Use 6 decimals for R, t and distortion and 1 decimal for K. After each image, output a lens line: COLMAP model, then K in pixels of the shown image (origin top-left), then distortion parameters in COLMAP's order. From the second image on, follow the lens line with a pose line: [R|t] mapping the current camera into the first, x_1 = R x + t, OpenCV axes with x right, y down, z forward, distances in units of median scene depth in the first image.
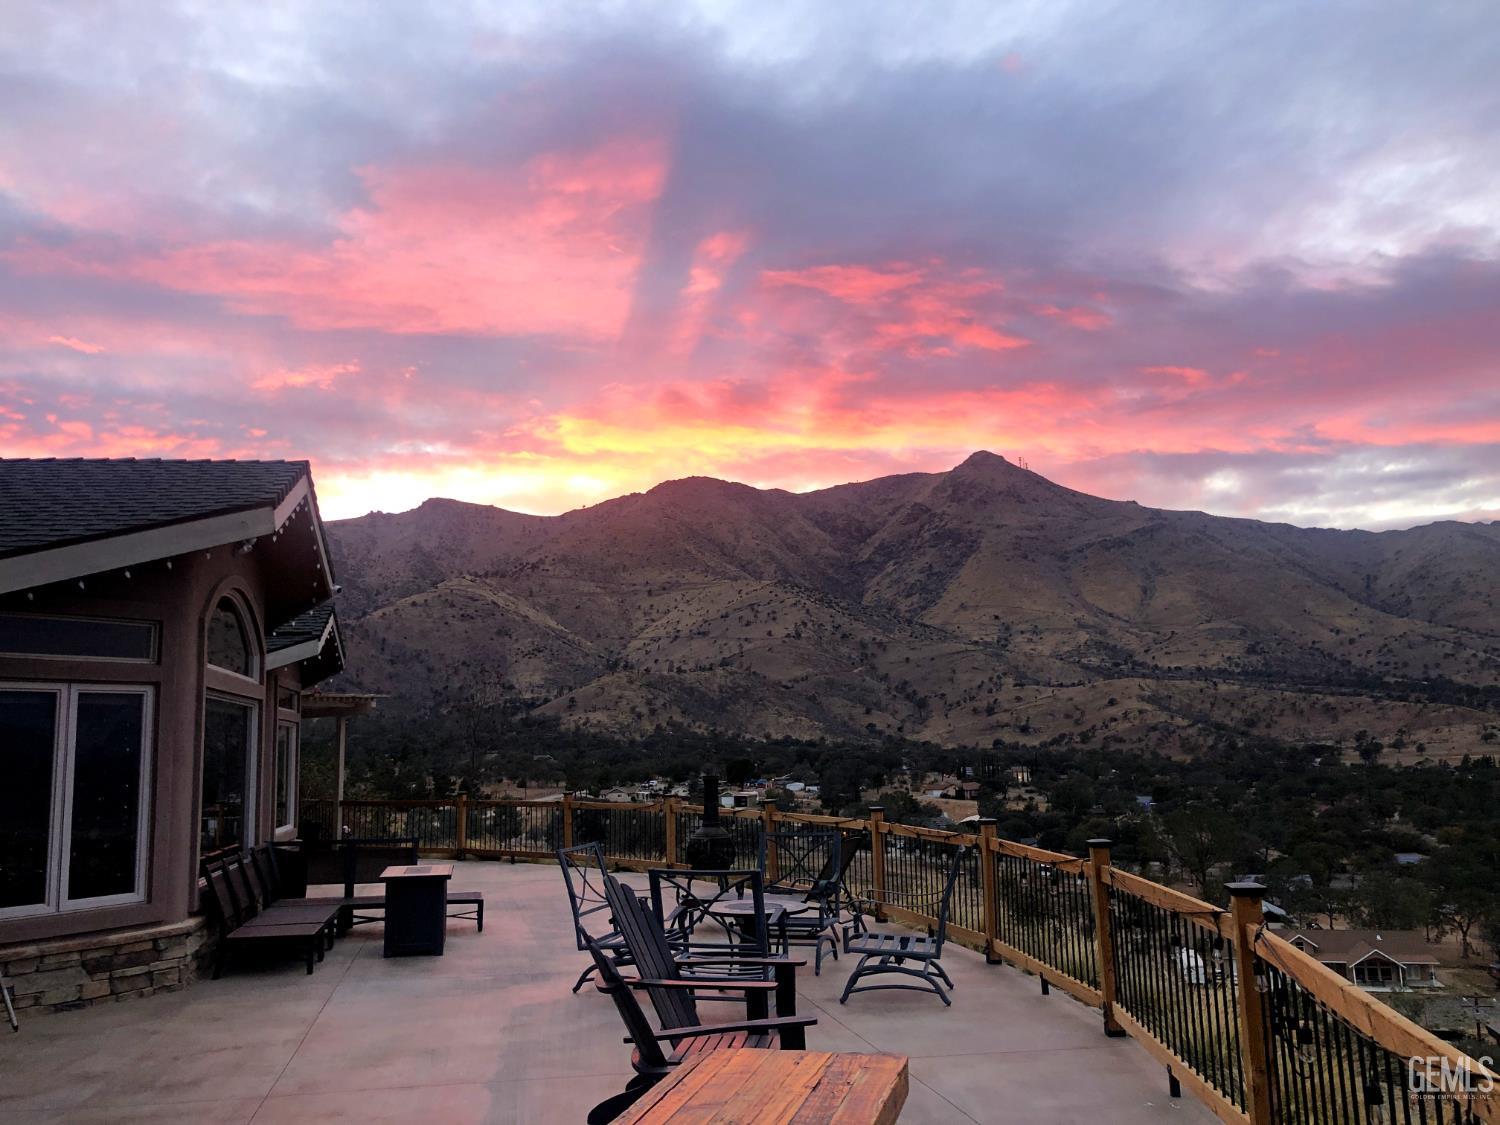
lens RADIAL K [[1249.4, 0, 760.3], [0, 1249.4, 563.3], [0, 0, 1]] dist [0.033213, -0.053551]
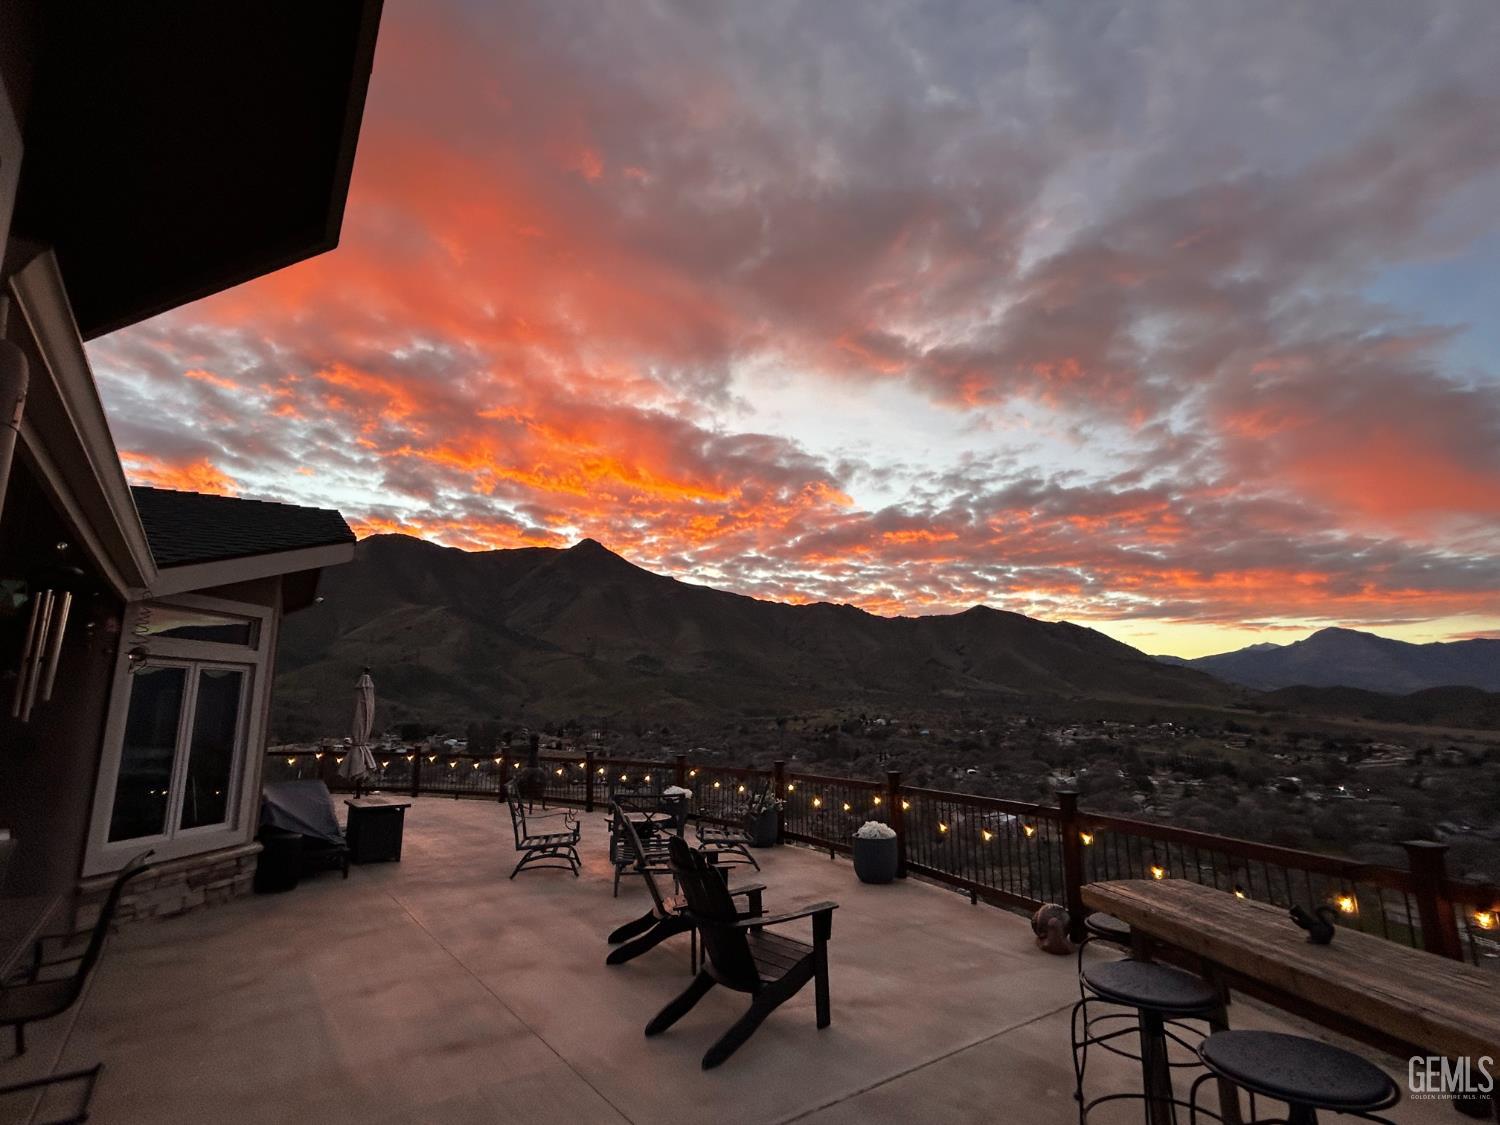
lens RADIAL K [[749.4, 0, 743.8], [0, 749.4, 559.8], [0, 0, 1]] dist [0.000657, 0.000525]
pose [[0.917514, 0.093075, 0.386660, -0.327105], [-0.068958, 0.994735, -0.075816, 0.009682], [-0.391681, 0.042898, 0.919101, 0.050210]]
